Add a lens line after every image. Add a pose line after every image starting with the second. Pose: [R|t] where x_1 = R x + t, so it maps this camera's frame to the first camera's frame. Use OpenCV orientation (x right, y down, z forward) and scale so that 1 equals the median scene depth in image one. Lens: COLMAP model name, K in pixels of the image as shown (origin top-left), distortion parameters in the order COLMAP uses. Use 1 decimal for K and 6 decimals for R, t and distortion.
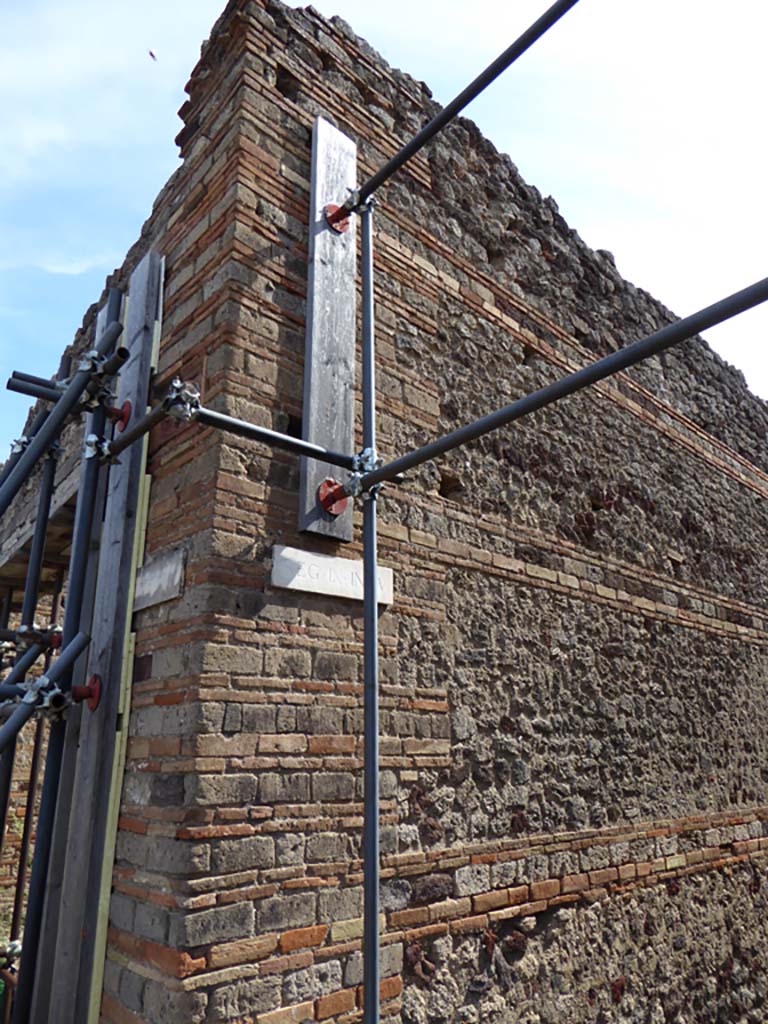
lens RADIAL K [[730.0, 0, 379.9], [0, 730.0, 507.5], [0, 0, 1]] dist [-0.033434, 0.000509]
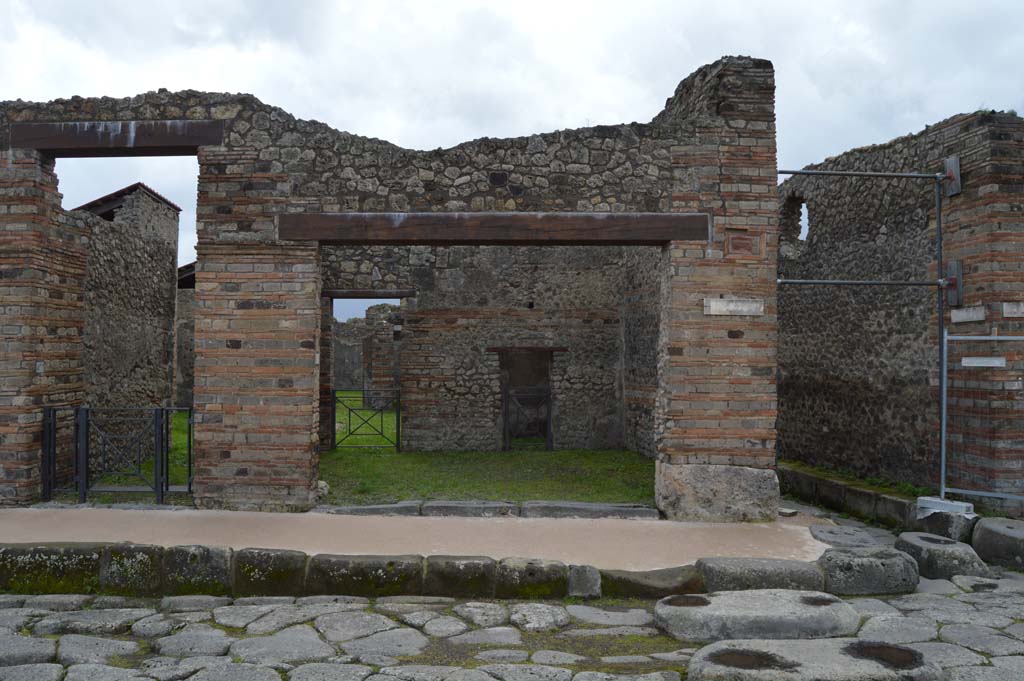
lens RADIAL K [[815.5, 0, 516.4], [0, 815.5, 339.7], [0, 0, 1]] dist [-0.095863, 0.033606]
pose [[0.601150, 0.033237, 0.798444, -2.991437], [-0.272812, 0.947646, 0.165953, -0.057982], [-0.751127, -0.317588, 0.578745, -0.232540]]
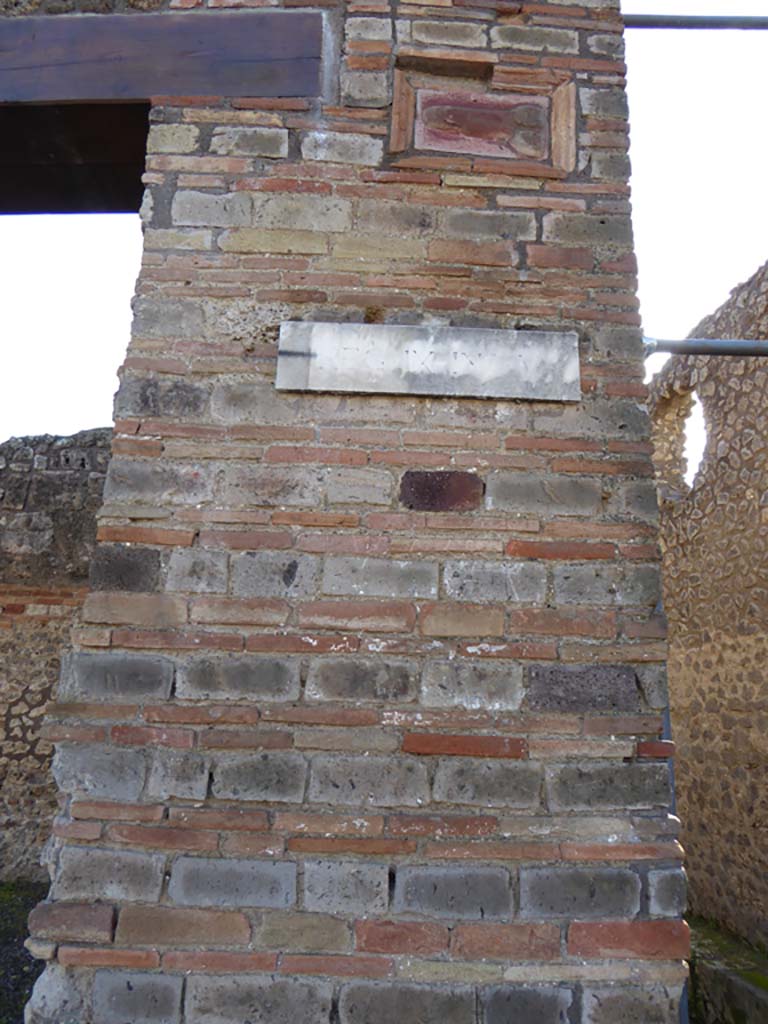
lens RADIAL K [[722.6, 0, 378.1], [0, 722.6, 509.7], [0, 0, 1]] dist [-0.009267, -0.017704]
pose [[0.635540, 0.237747, 0.734551, -0.662086], [-0.282147, 0.957121, -0.065668, 0.241987], [-0.718667, -0.165516, 0.675368, 0.528554]]
